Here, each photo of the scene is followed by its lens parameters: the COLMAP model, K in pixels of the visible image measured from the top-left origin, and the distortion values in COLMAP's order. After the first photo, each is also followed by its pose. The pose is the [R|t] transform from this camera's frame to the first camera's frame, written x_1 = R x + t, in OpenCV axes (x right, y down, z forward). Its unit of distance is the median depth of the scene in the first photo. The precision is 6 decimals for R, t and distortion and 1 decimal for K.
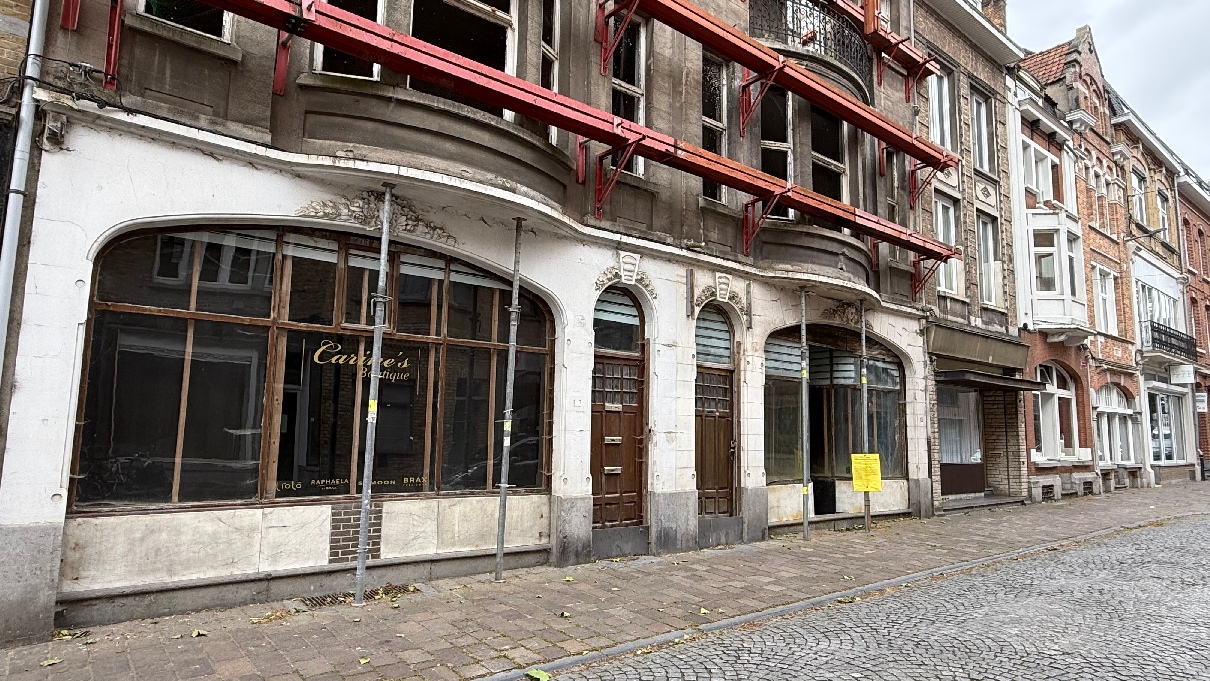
lens RADIAL K [[688.9, 0, 605.0], [0, 688.9, 340.5], [0, 0, 1]] dist [0.002065, -0.000762]
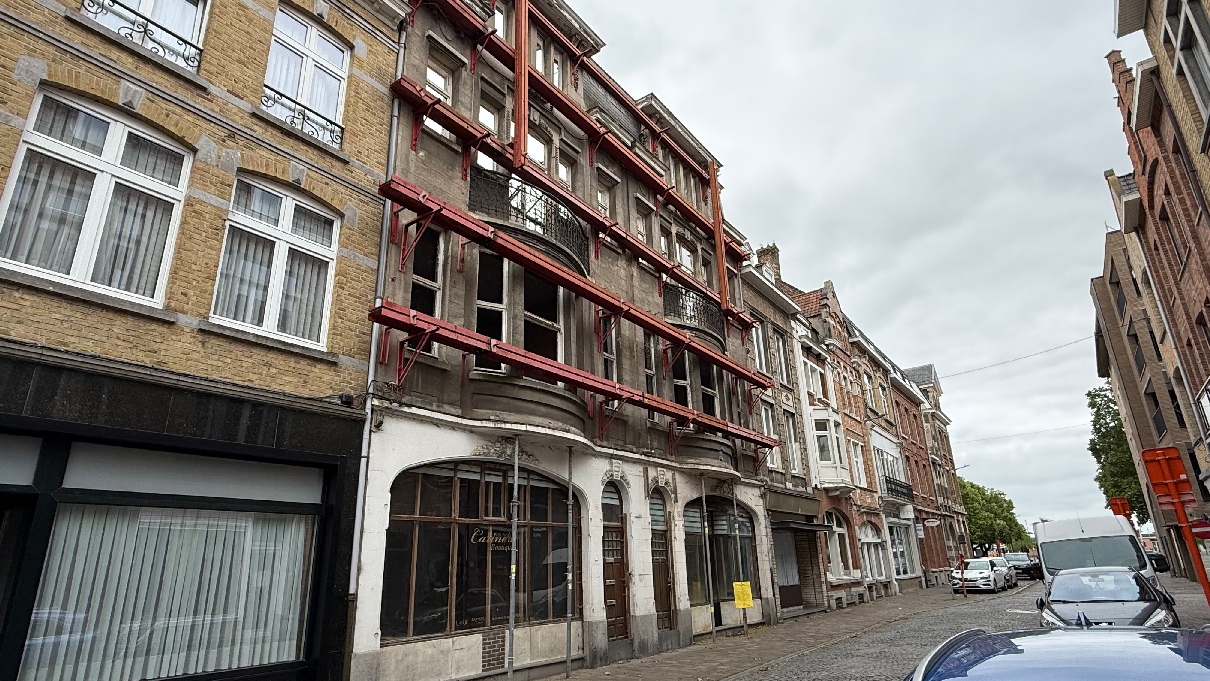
lens RADIAL K [[651.7, 0, 605.0], [0, 651.7, 340.5], [0, 0, 1]] dist [0.001572, -0.000244]
pose [[0.961914, 0.041026, 0.270257, -0.349867], [0.015394, 0.978974, -0.203402, -0.076078], [-0.272919, 0.199815, 0.941057, -0.416938]]
